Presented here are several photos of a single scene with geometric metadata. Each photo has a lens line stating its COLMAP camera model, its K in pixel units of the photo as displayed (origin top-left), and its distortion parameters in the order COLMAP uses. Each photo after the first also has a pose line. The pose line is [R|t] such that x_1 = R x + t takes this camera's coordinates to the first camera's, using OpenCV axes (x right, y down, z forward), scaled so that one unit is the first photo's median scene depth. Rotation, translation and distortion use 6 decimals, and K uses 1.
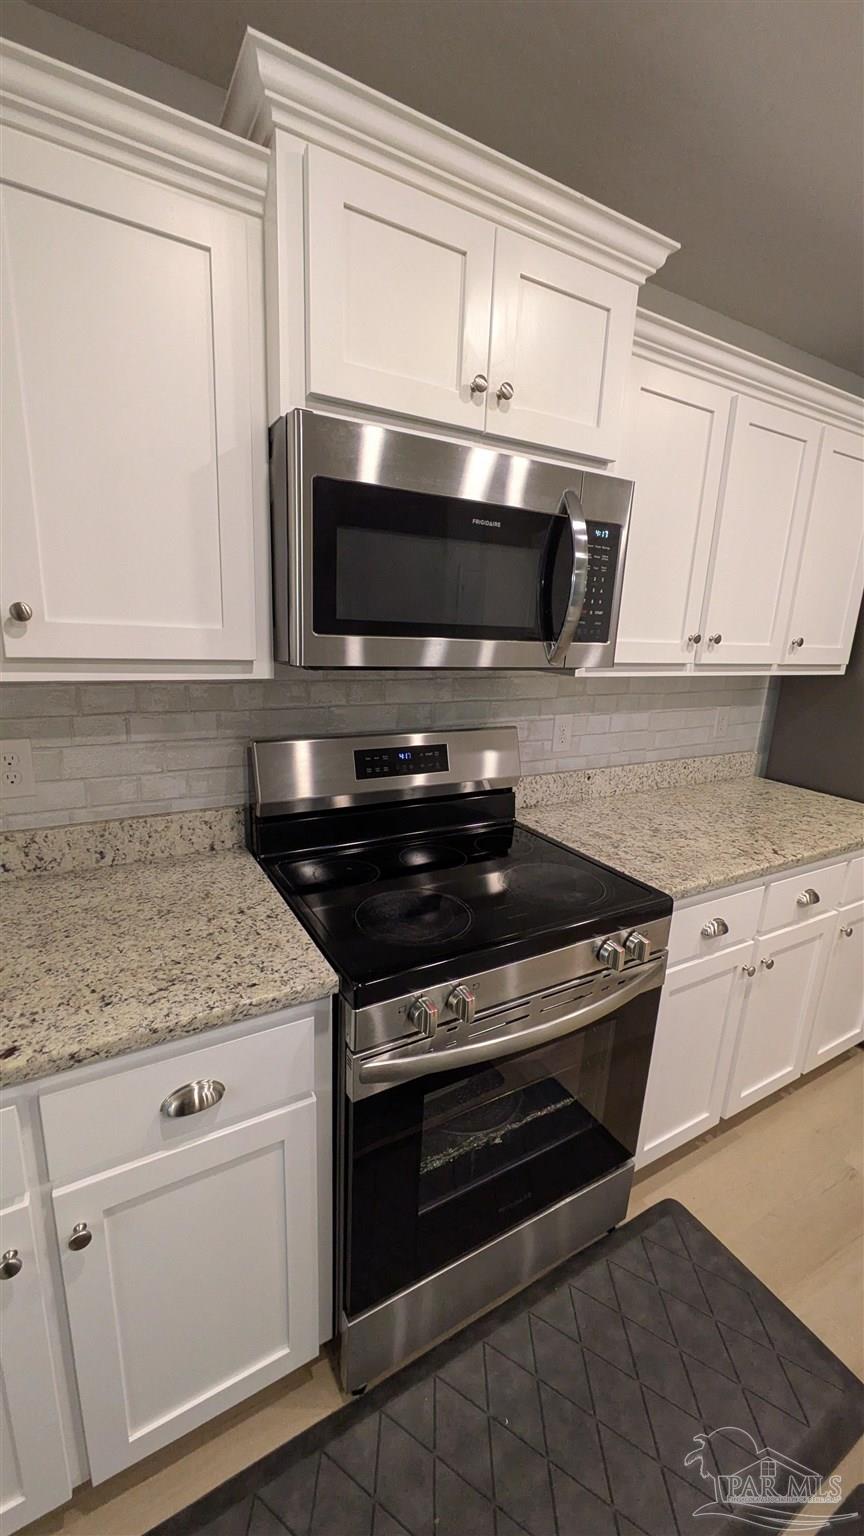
lens RADIAL K [[602.6, 0, 430.9], [0, 602.6, 771.7], [0, 0, 1]] dist [-0.004040, 0.002578]
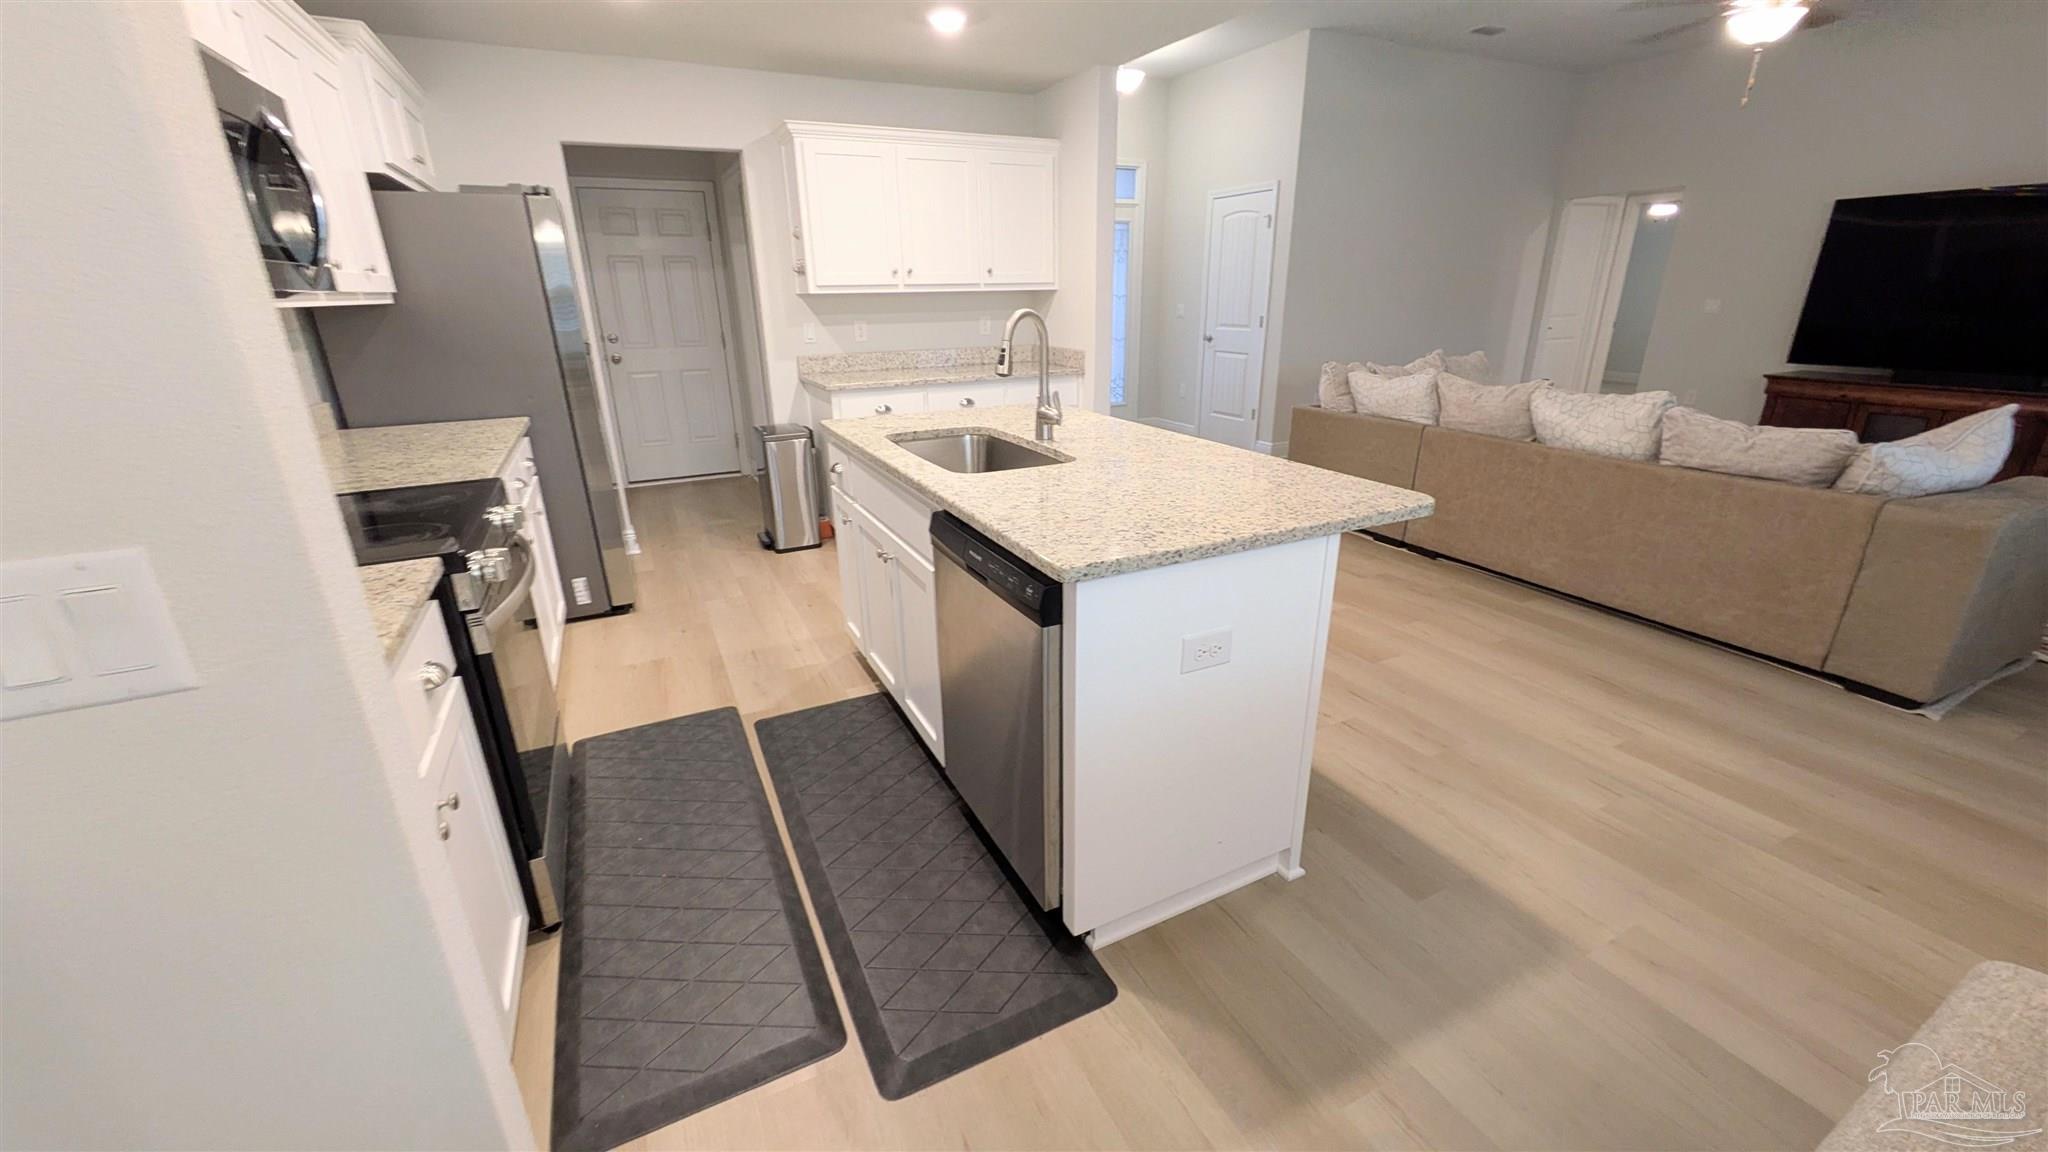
lens RADIAL K [[803.5, 0, 1028.3], [0, 803.5, 578.4], [0, 0, 1]] dist [-0.004040, 0.002578]
pose [[0.051992, -0.379506, 0.923727, -1.122672], [0.257644, 0.898762, 0.354748, 0.087765], [-0.964840, 0.219548, 0.144506, -0.230749]]
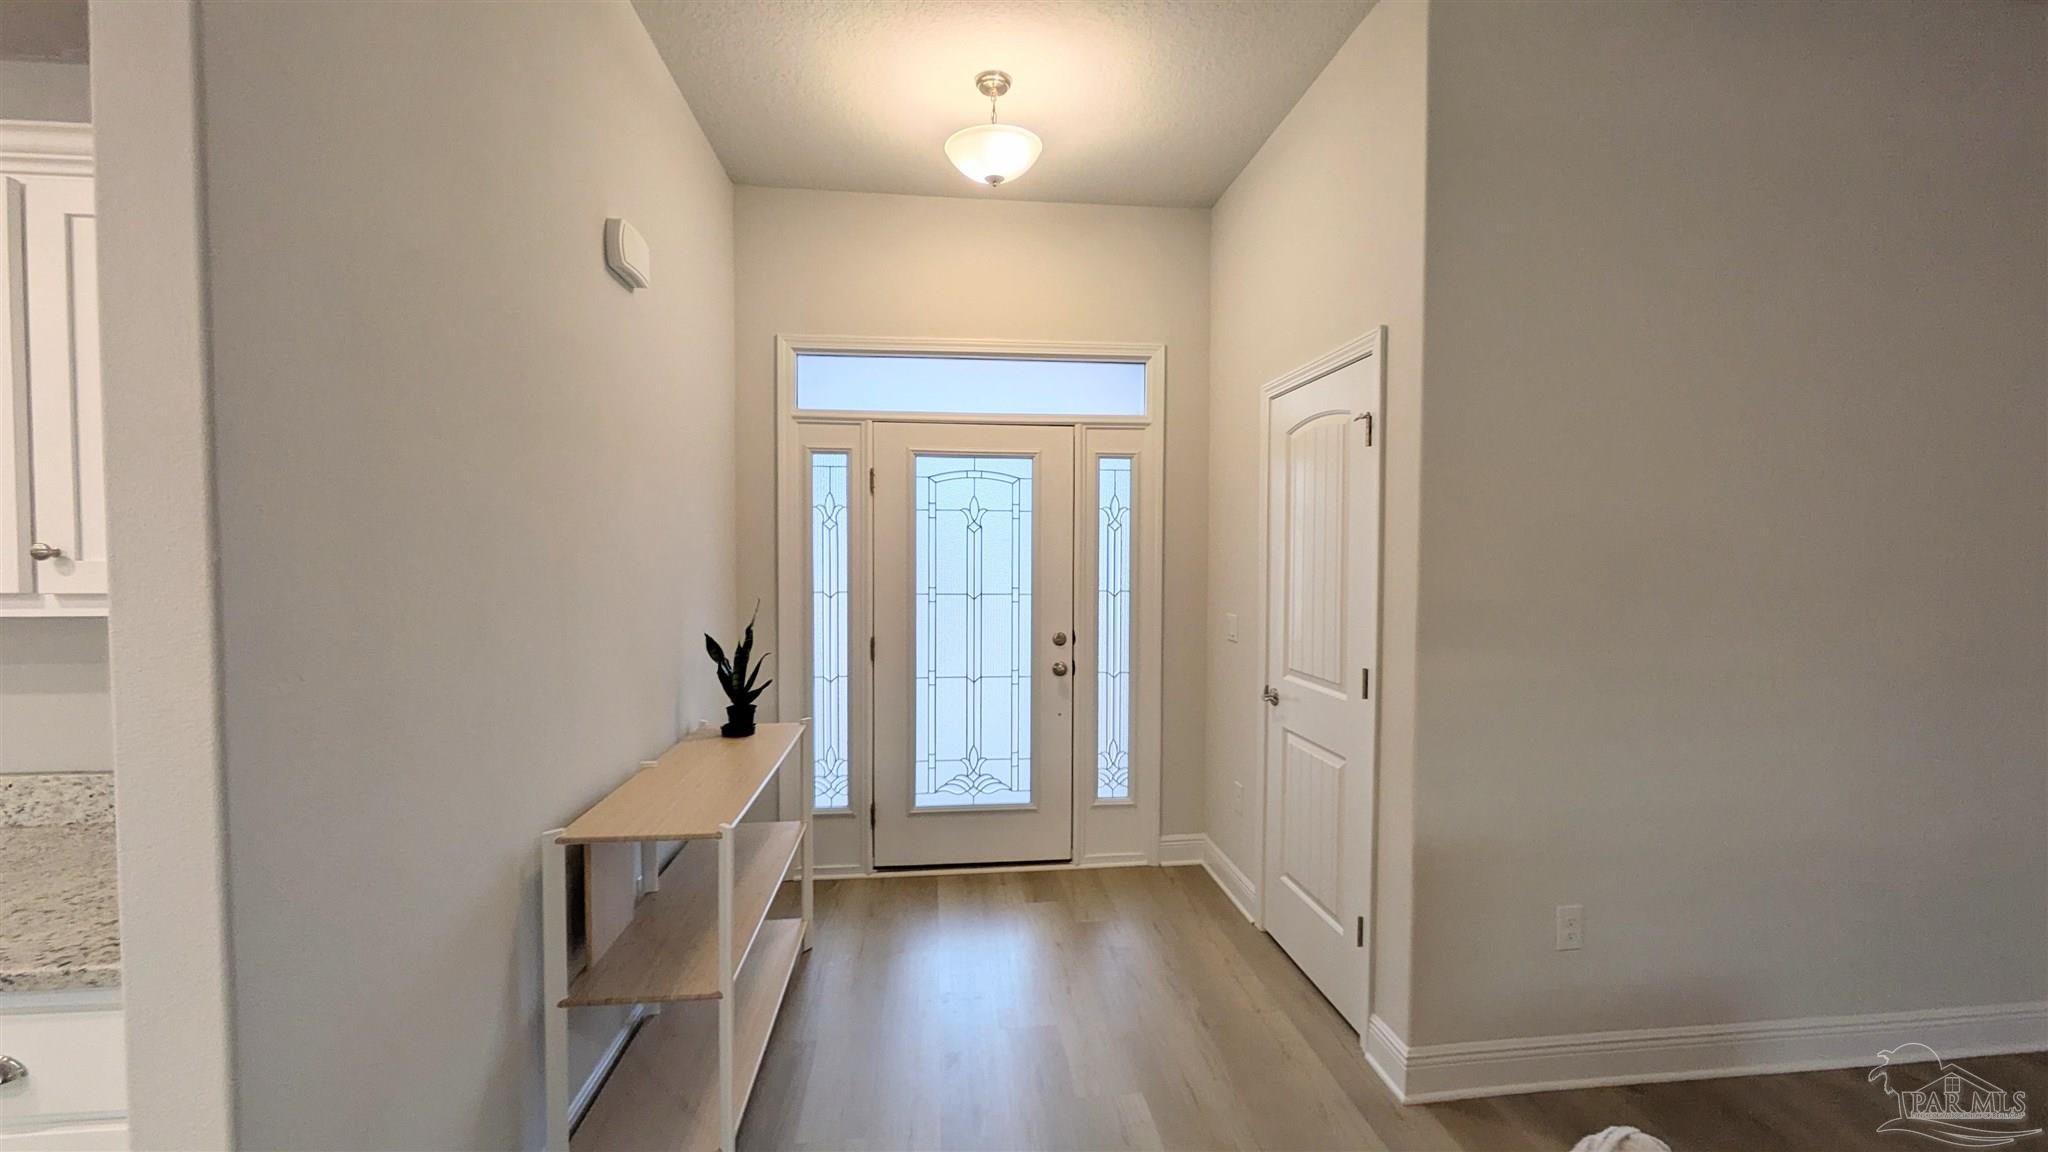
lens RADIAL K [[803.5, 0, 1028.3], [0, 803.5, 578.4], [0, 0, 1]] dist [-0.004040, 0.002578]
pose [[0.385519, -0.070999, 0.919964, 2.113315], [0.236838, 0.971245, -0.024292, 0.418726], [-0.891786, 0.227247, 0.391249, -1.308213]]
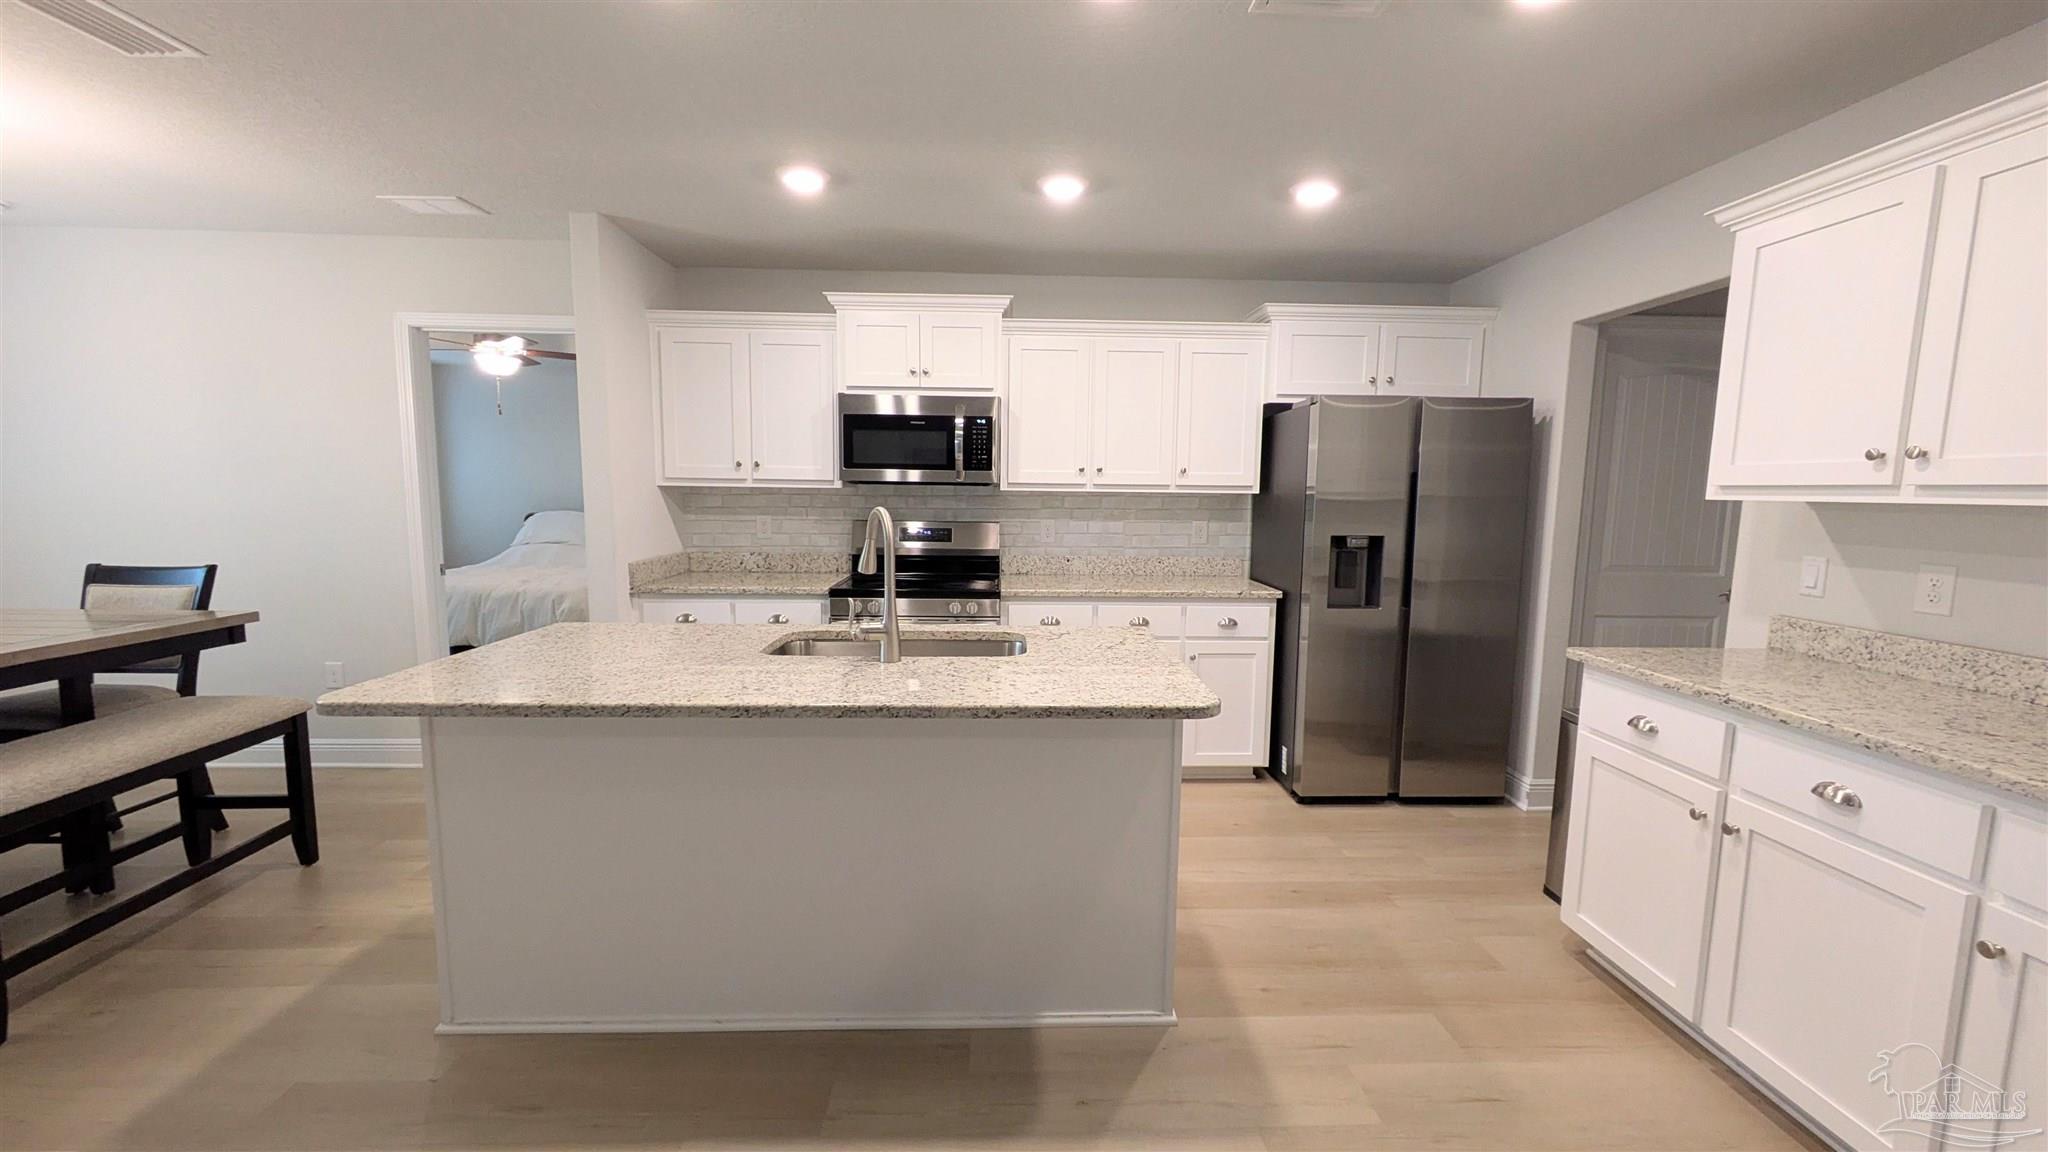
lens RADIAL K [[803.5, 0, 1028.3], [0, 803.5, 578.4], [0, 0, 1]] dist [-0.004040, 0.002578]
pose [[0.886837, 0.021954, -0.461561, 1.713796], [-0.088069, 0.988592, -0.122191, 0.484213], [0.453612, 0.149012, 0.878653, -1.327499]]
